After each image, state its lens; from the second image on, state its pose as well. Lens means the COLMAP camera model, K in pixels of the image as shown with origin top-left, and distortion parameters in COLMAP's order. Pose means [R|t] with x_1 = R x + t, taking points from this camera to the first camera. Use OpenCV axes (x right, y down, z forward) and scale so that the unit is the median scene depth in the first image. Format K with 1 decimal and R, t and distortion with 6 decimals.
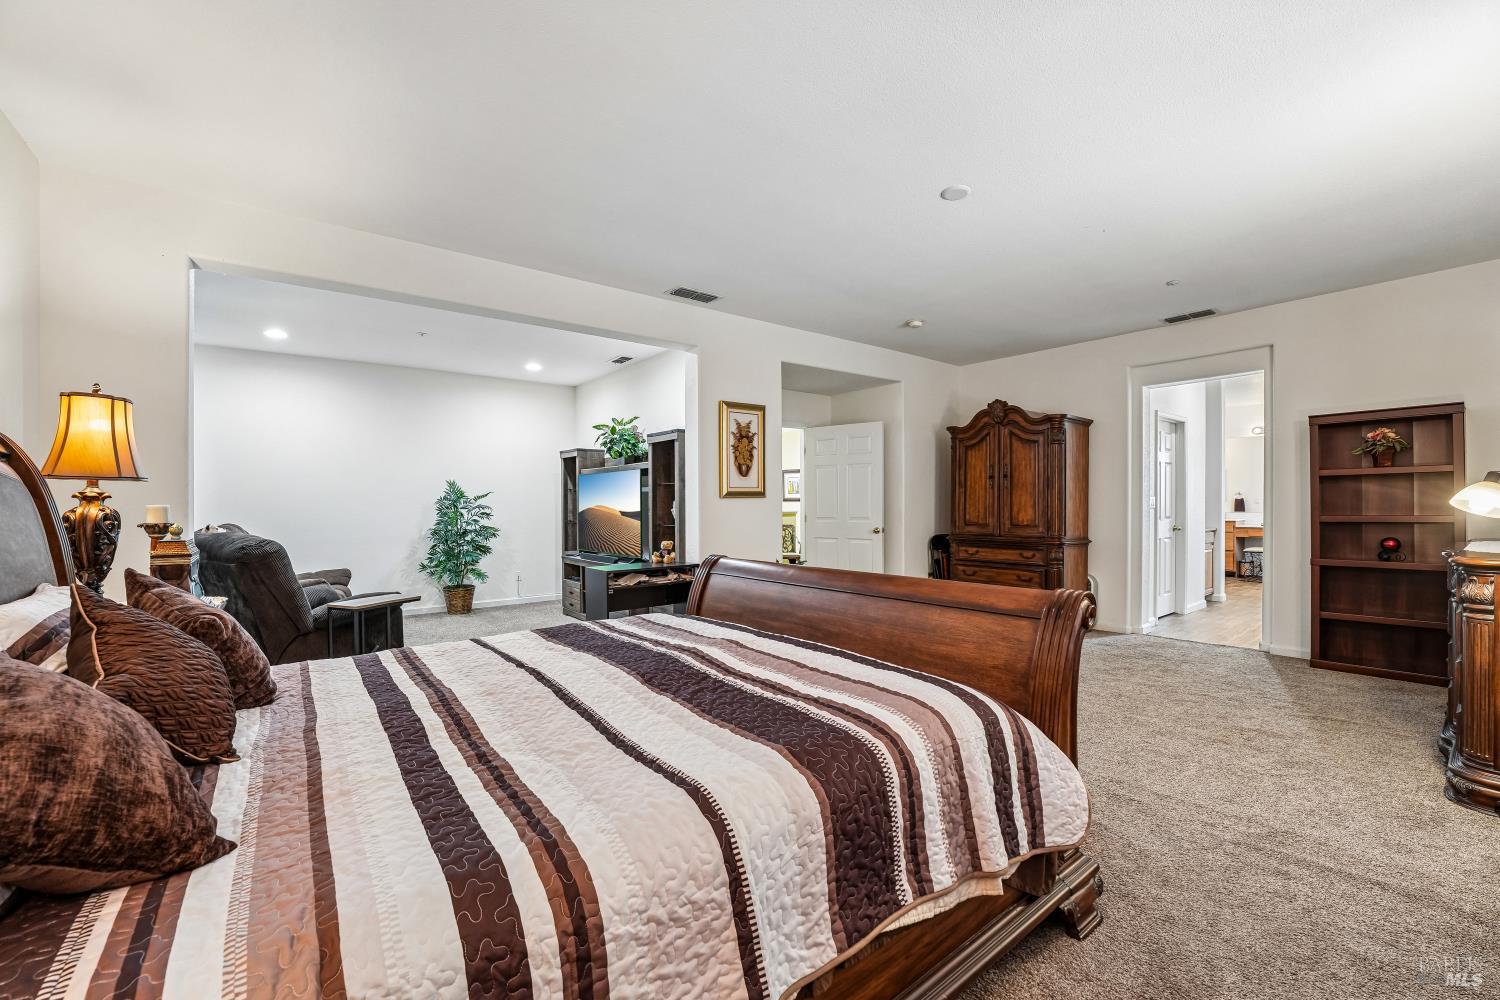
lens RADIAL K [[615.0, 0, 748.1], [0, 615.0, 506.0], [0, 0, 1]] dist [-0.021509, 0.000242]
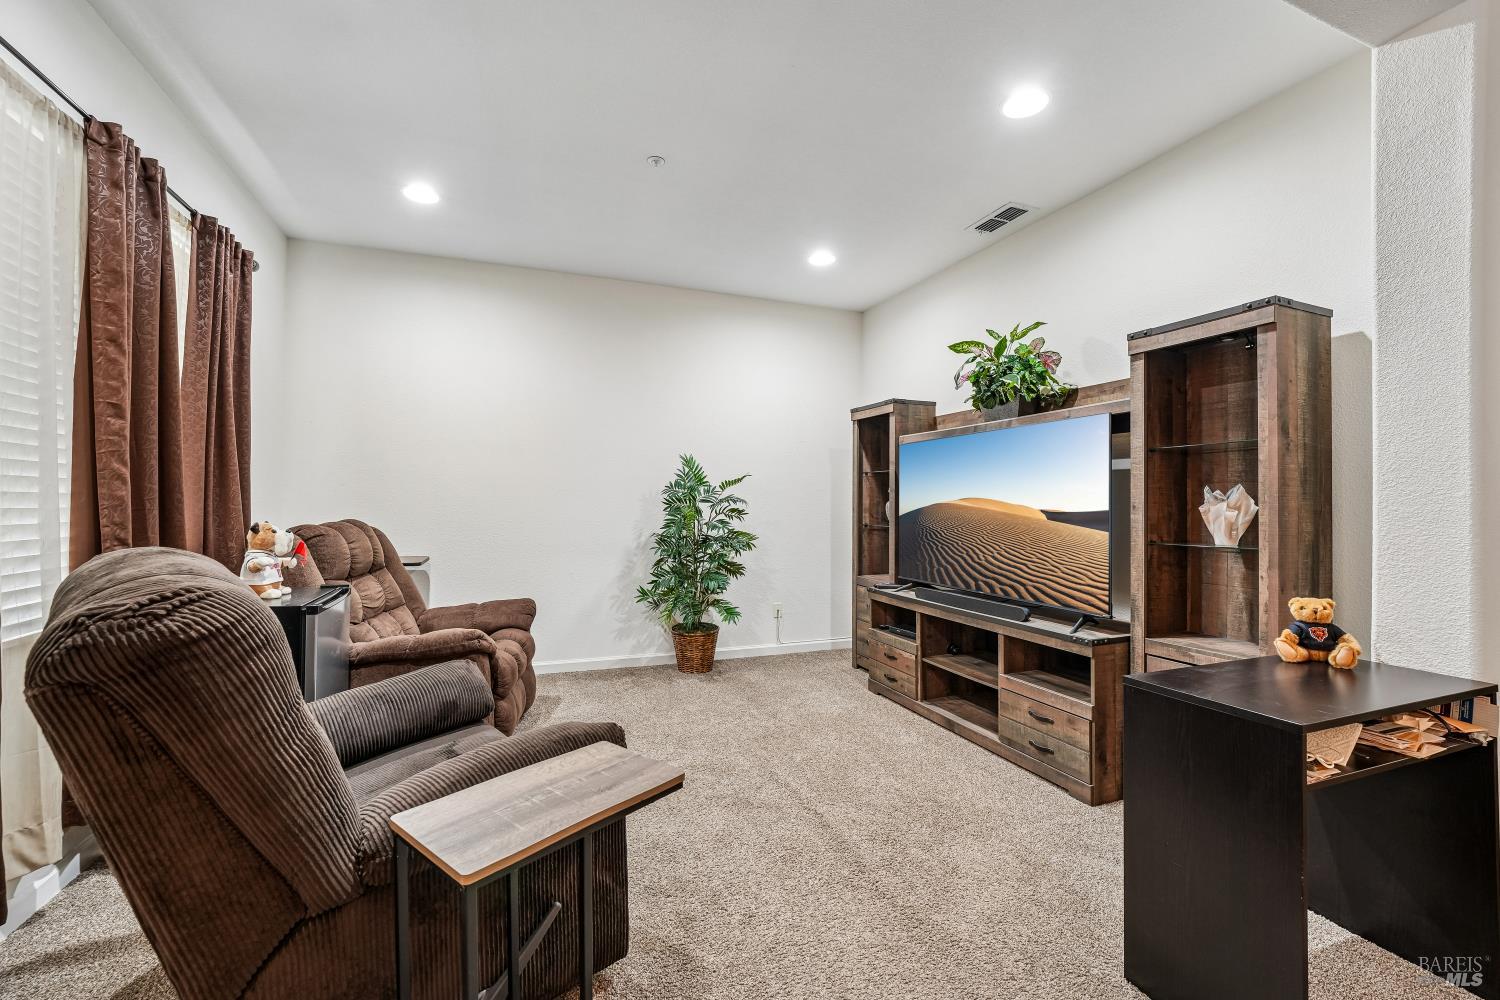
lens RADIAL K [[615.0, 0, 748.1], [0, 615.0, 506.0], [0, 0, 1]] dist [-0.021509, 0.000242]
pose [[0.957303, 0.014409, -0.288726, -0.244017], [-0.014256, 0.999895, 0.002631, 0.006203], [0.288734, 0.001597, 0.957408, 0.419834]]
